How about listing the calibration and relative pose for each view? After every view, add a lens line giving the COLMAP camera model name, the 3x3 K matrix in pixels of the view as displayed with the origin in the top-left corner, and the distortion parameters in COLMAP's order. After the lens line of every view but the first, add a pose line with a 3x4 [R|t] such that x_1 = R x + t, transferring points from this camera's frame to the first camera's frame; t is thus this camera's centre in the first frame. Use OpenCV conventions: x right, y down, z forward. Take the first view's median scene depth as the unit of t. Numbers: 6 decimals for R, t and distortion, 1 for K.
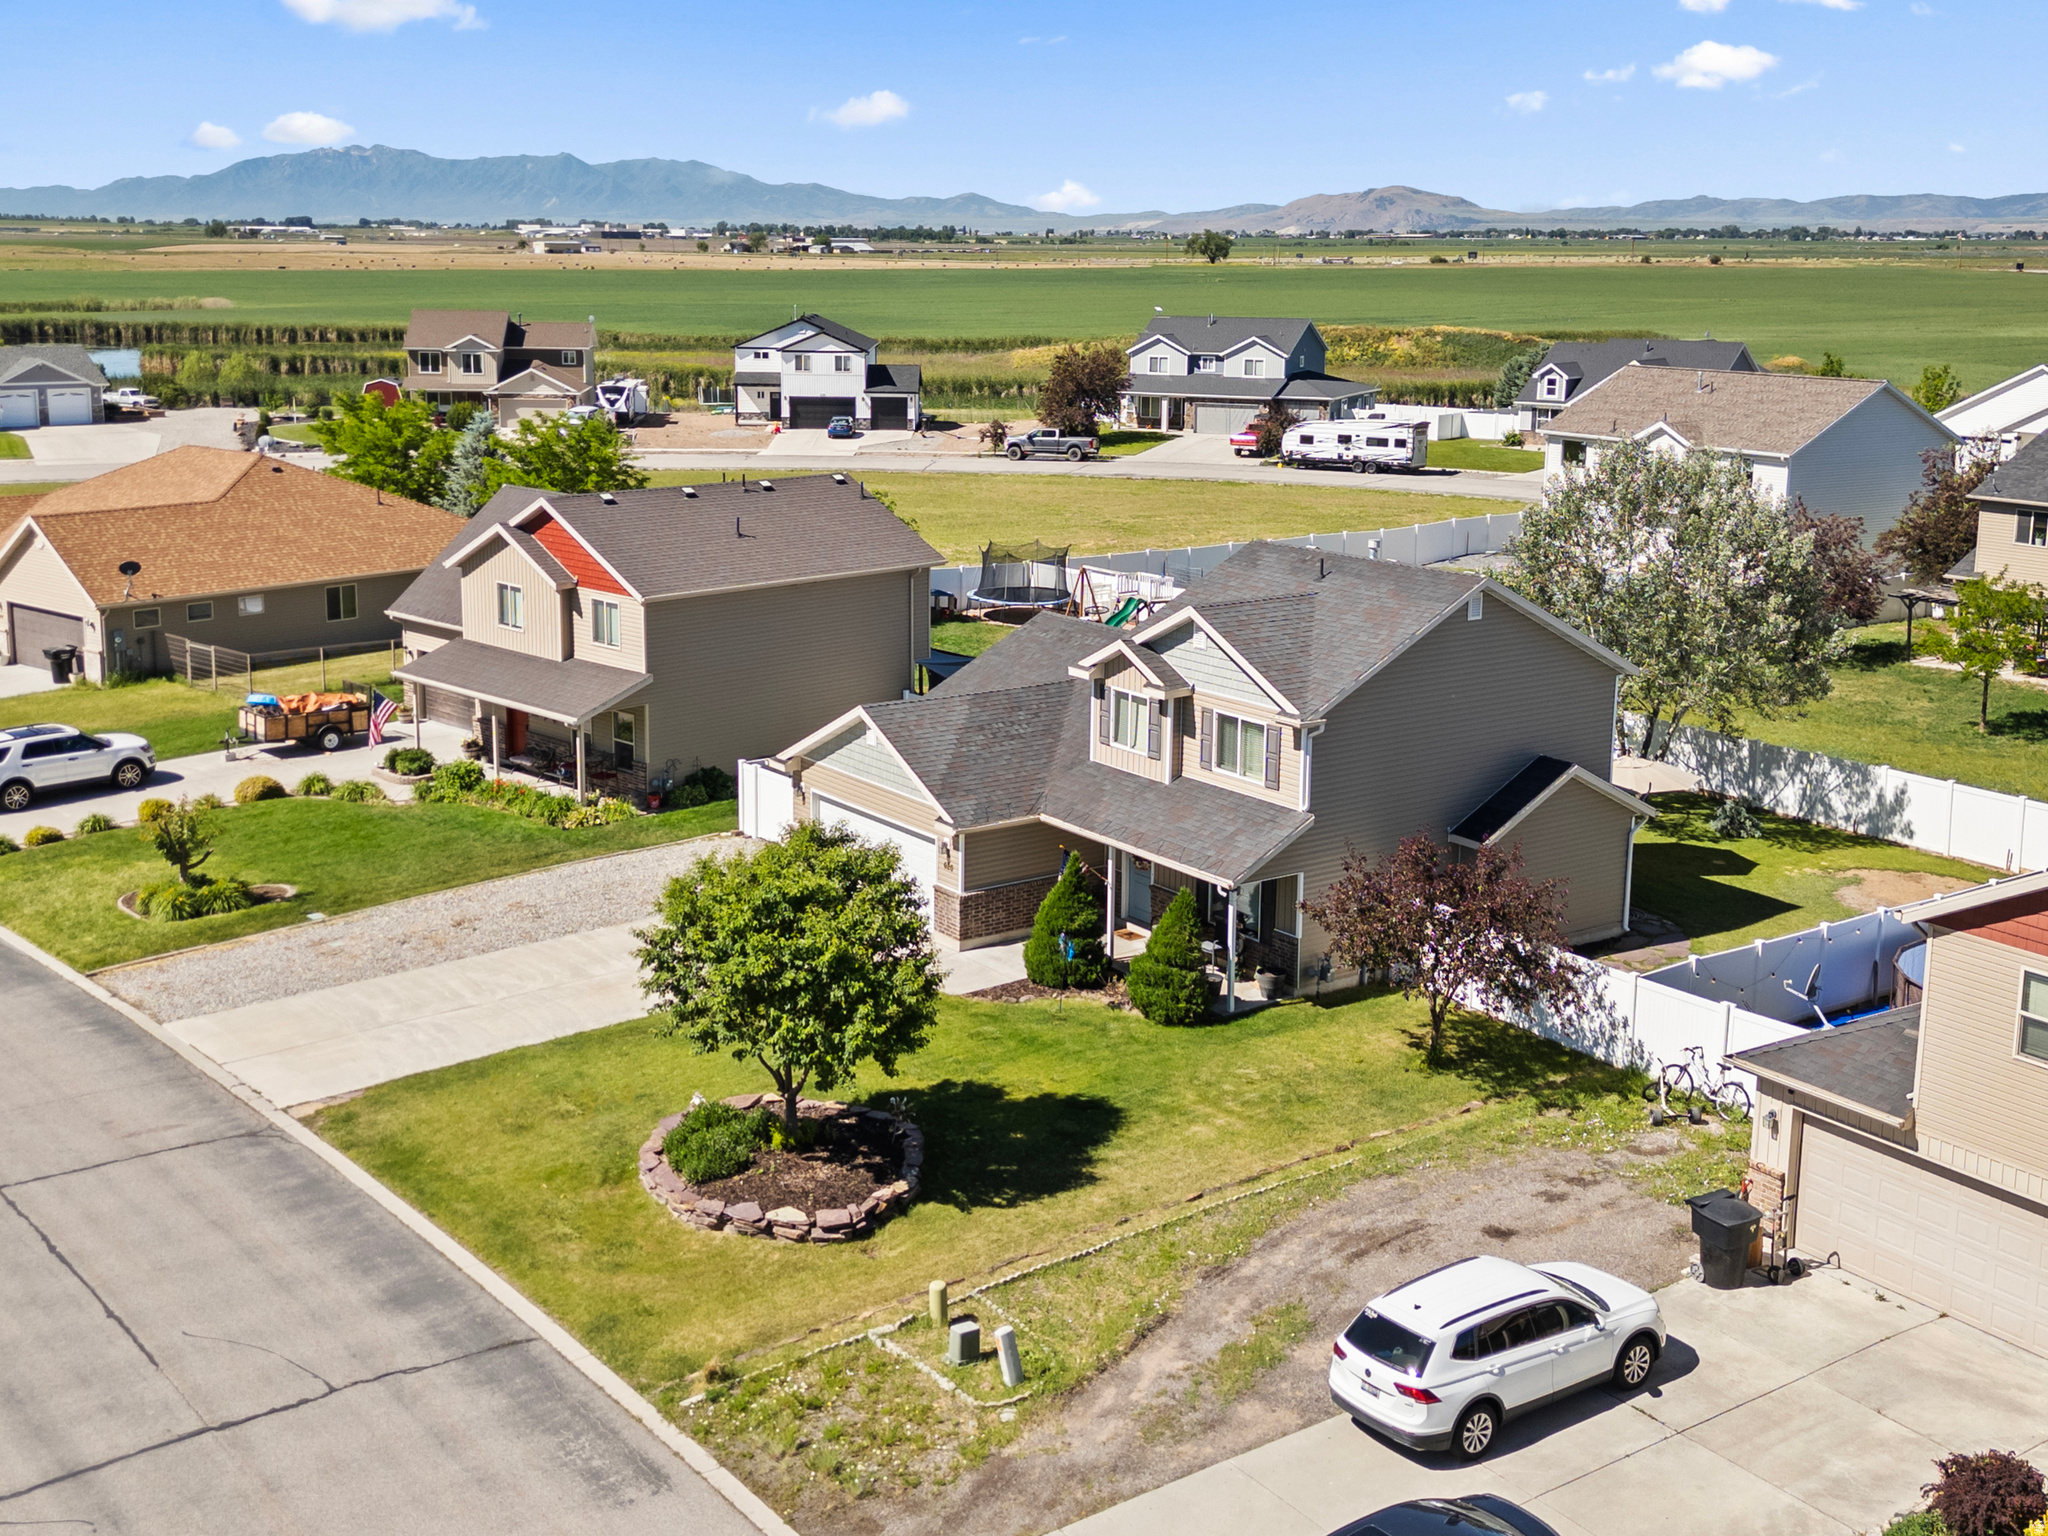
lens RADIAL K [[2244.9, 0, 1024.0], [0, 2244.9, 768.0], [0, 0, 1]] dist [0.025809, 0.005554]
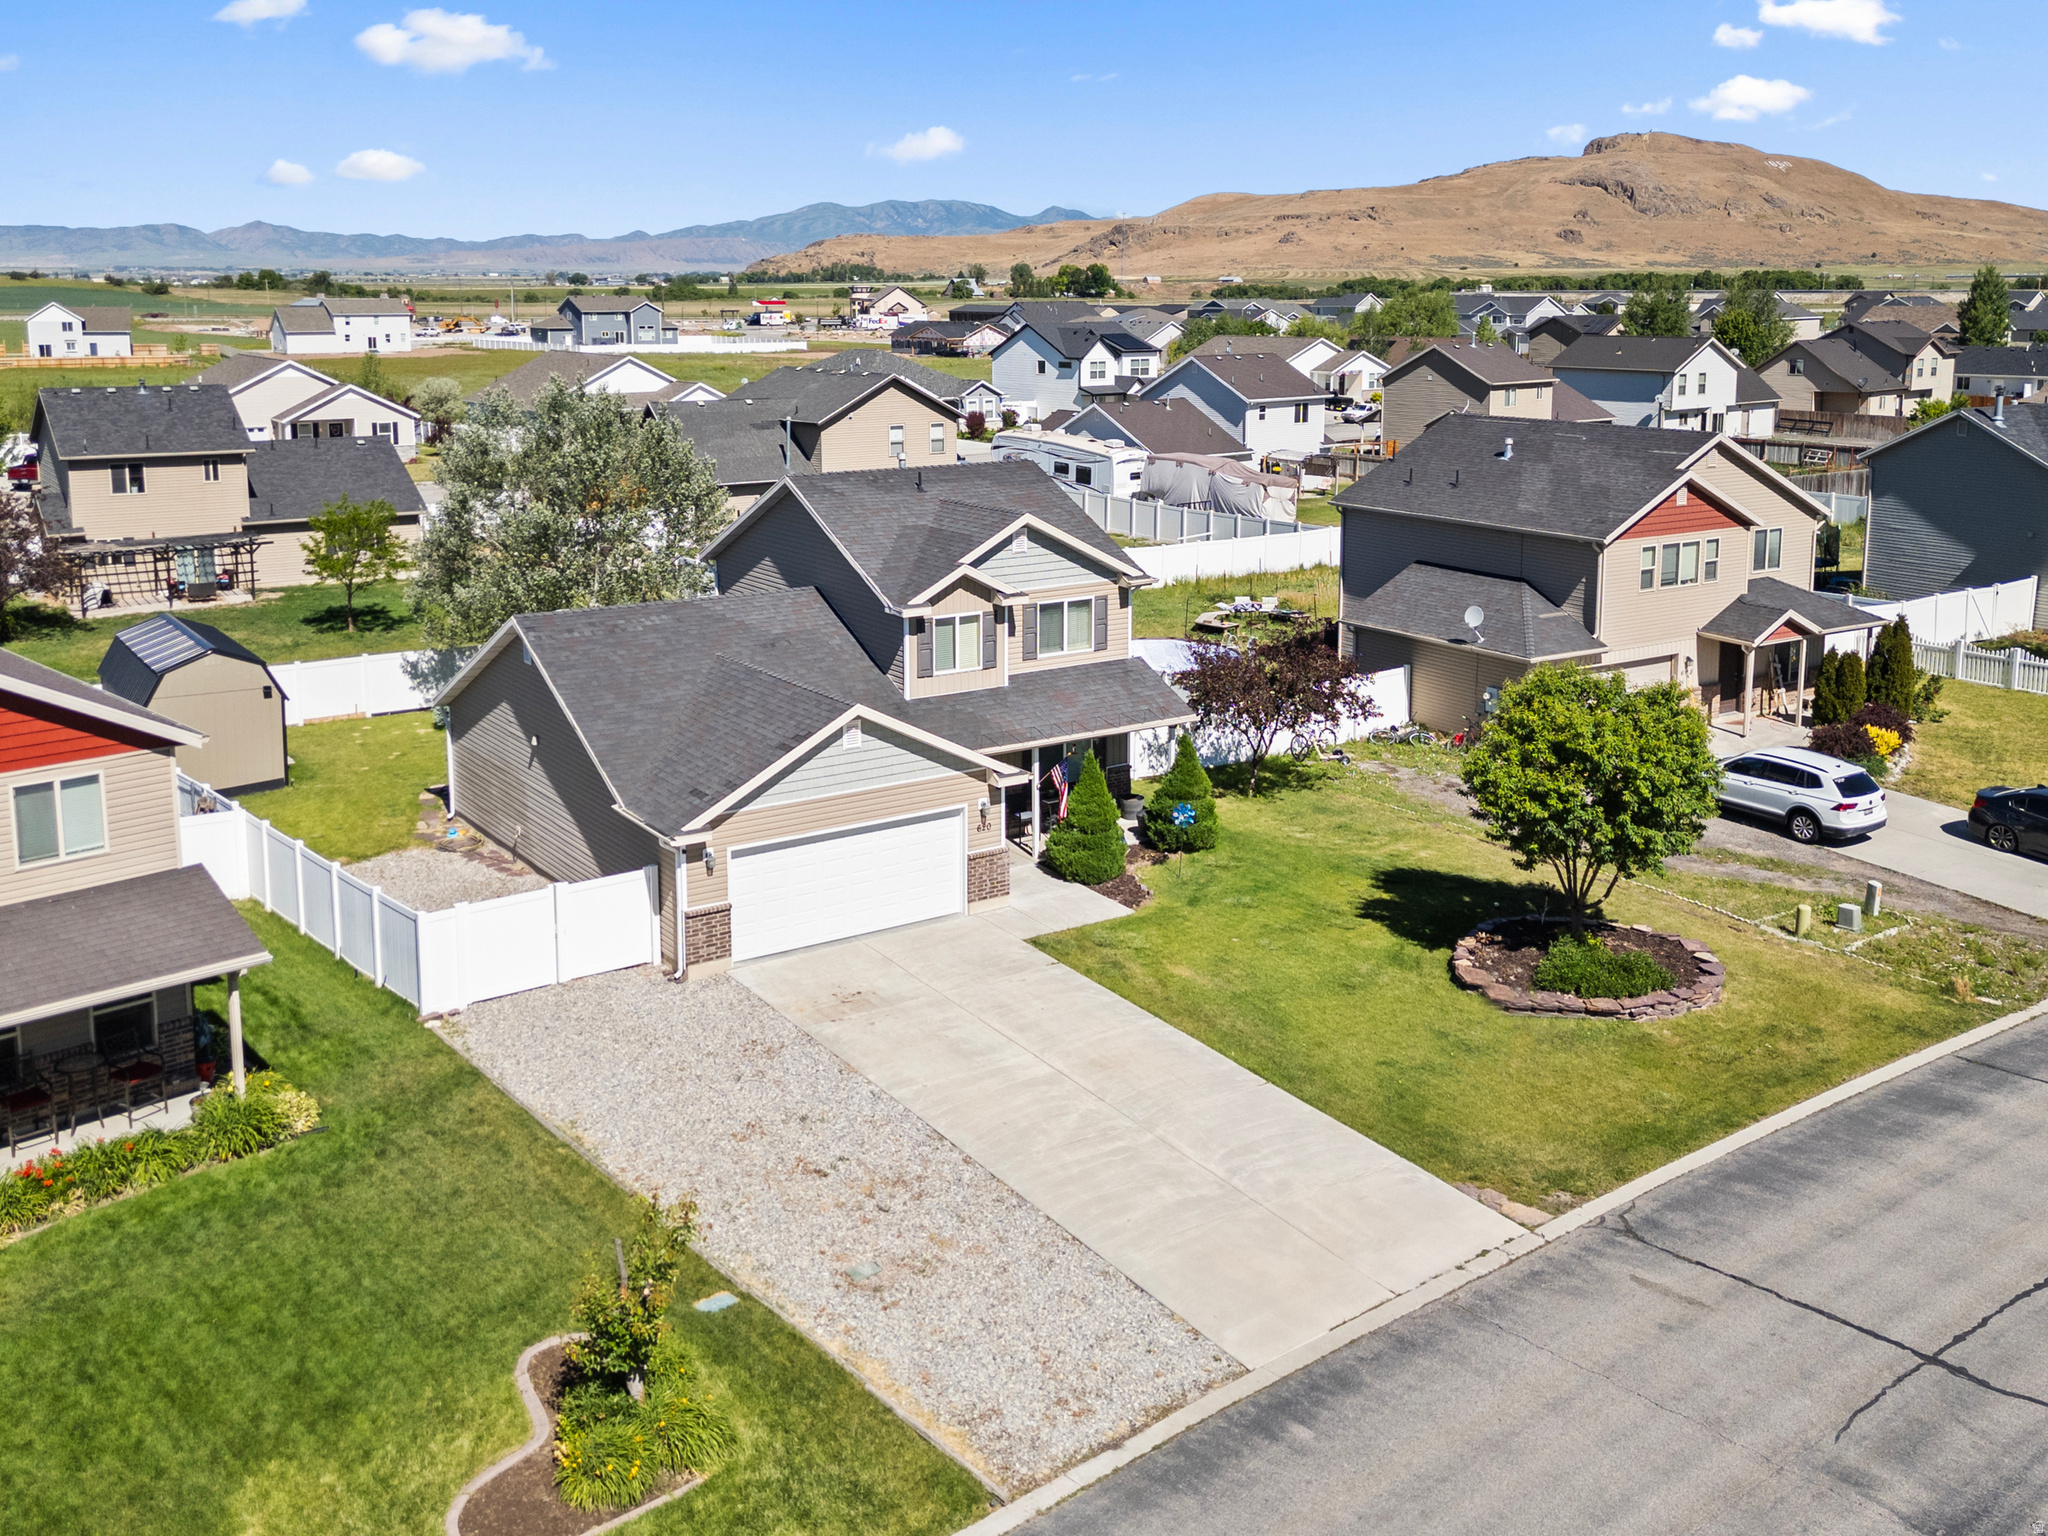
lens RADIAL K [[1845.2, 0, 1022.6], [0, 1845.2, 629.0], [0, 0, 1]] dist [0.046902, -0.003883]
pose [[0.045714, -0.195554, 0.979627, -0.936611], [0.232956, 0.955701, 0.179907, -0.206932], [-0.971412, 0.219985, 0.089244, 1.074879]]
